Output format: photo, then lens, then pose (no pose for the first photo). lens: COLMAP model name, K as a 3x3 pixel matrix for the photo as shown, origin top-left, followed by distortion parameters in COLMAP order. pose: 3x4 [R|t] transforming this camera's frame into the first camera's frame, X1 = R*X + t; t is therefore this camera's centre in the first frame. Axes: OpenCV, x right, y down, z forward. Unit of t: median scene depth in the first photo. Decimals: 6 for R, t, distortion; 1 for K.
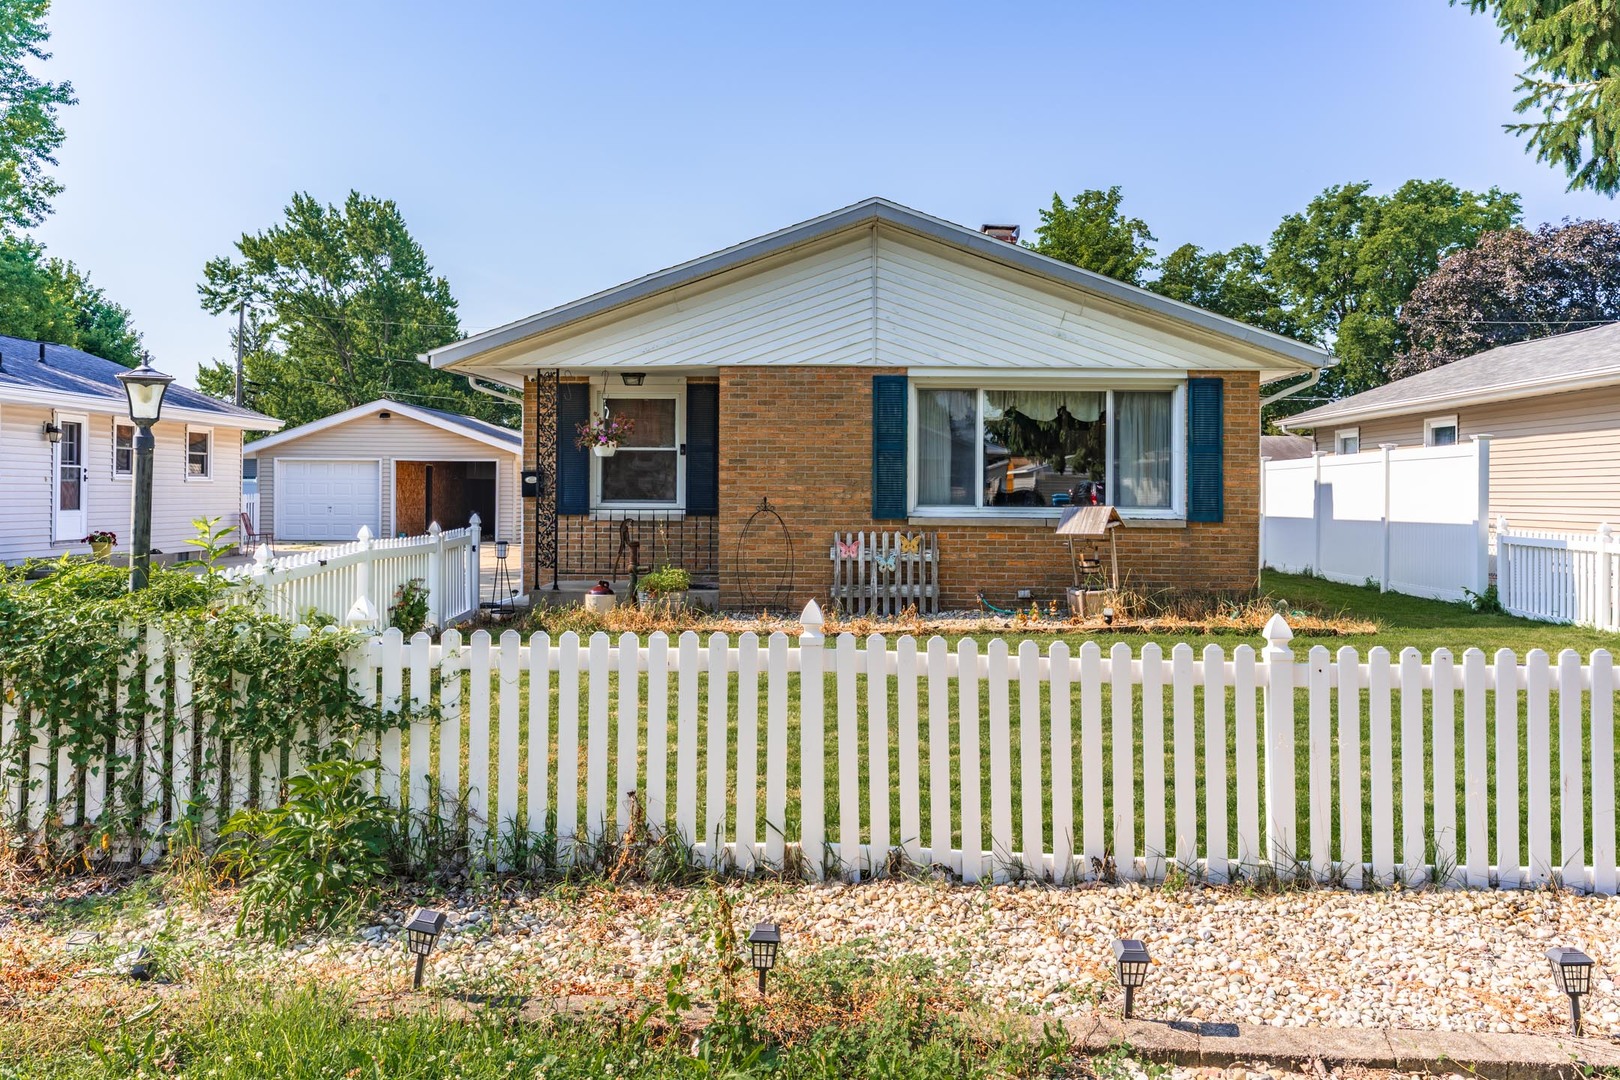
lens RADIAL K [[1282.8, 0, 824.0], [0, 1282.8, 497.4], [0, 0, 1]] dist [0.005319, -0.001867]
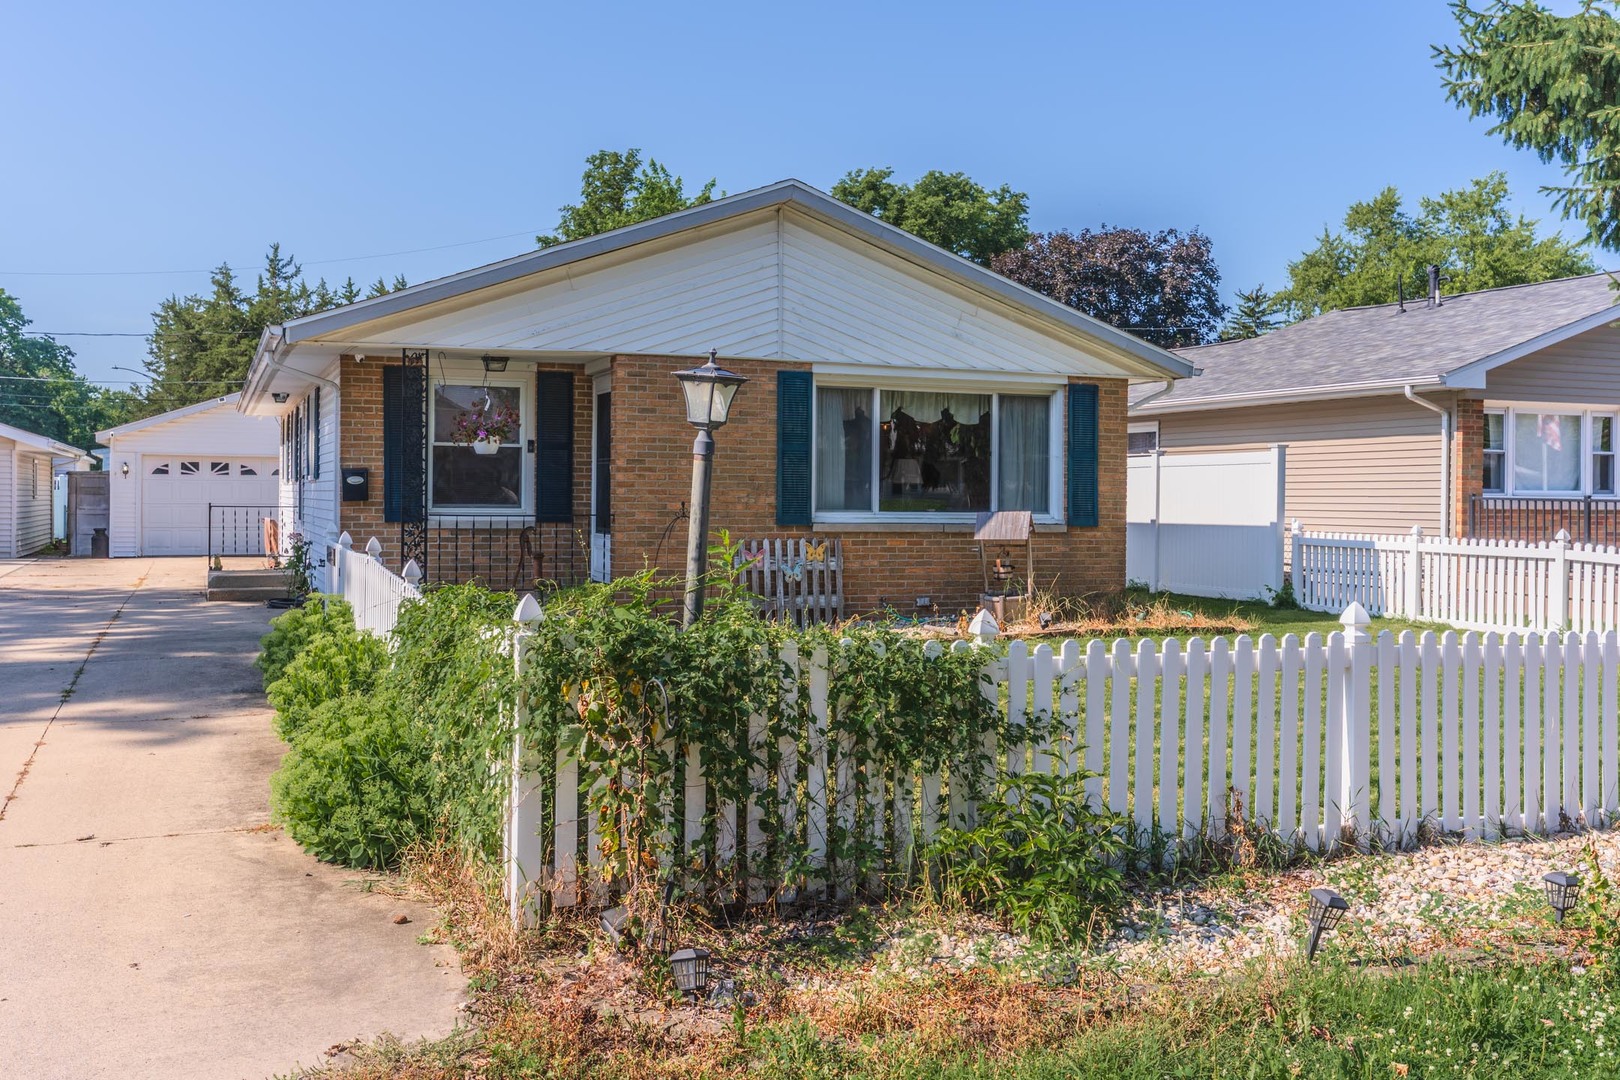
lens RADIAL K [[1479.8, 0, 796.0], [0, 1479.8, 527.6], [0, 0, 1]] dist [0.001580, 0.000000]
pose [[0.924510, -0.006003, 0.381109, -0.357646], [-0.001993, 0.999786, 0.020583, -0.003594], [-0.381151, -0.019788, 0.924301, 0.004015]]
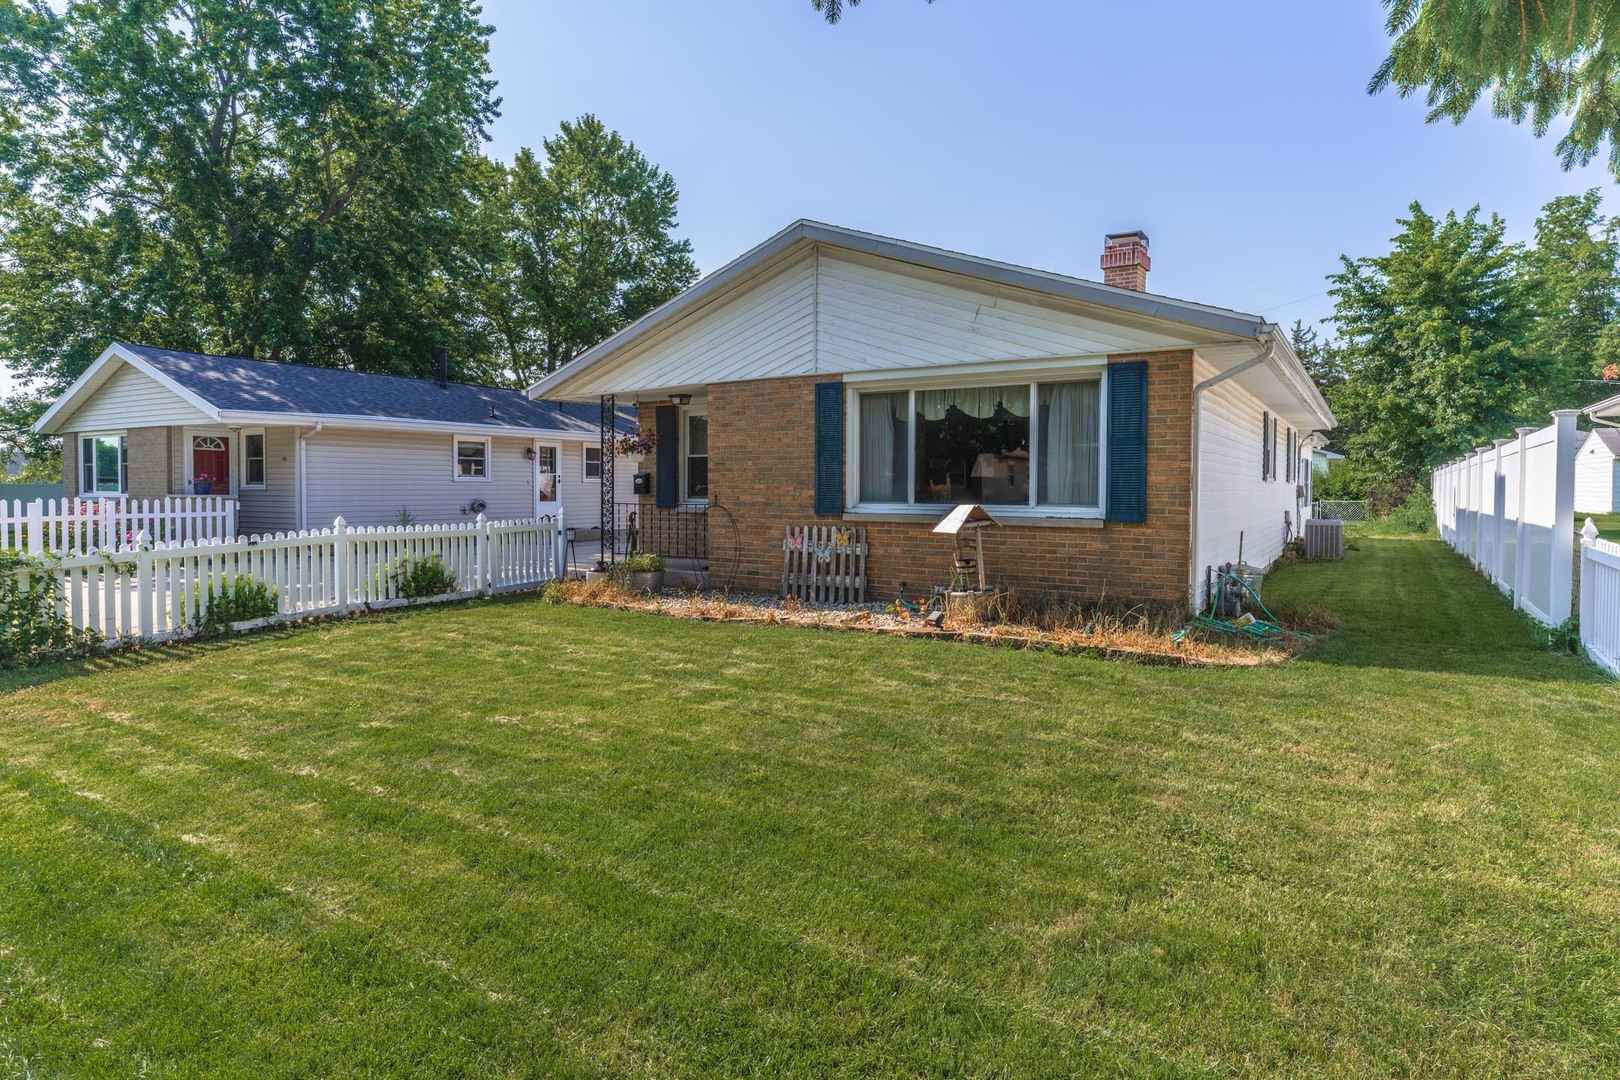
lens RADIAL K [[886.0, 0, 810.4], [0, 886.0, 514.9], [0, 0, 1]] dist [-0.011915, 0.004508]
pose [[0.845088, 0.012245, -0.534486, 0.440592], [0.002192, 0.999650, 0.026368, -0.002767], [0.534622, -0.023455, 0.844766, 0.354189]]
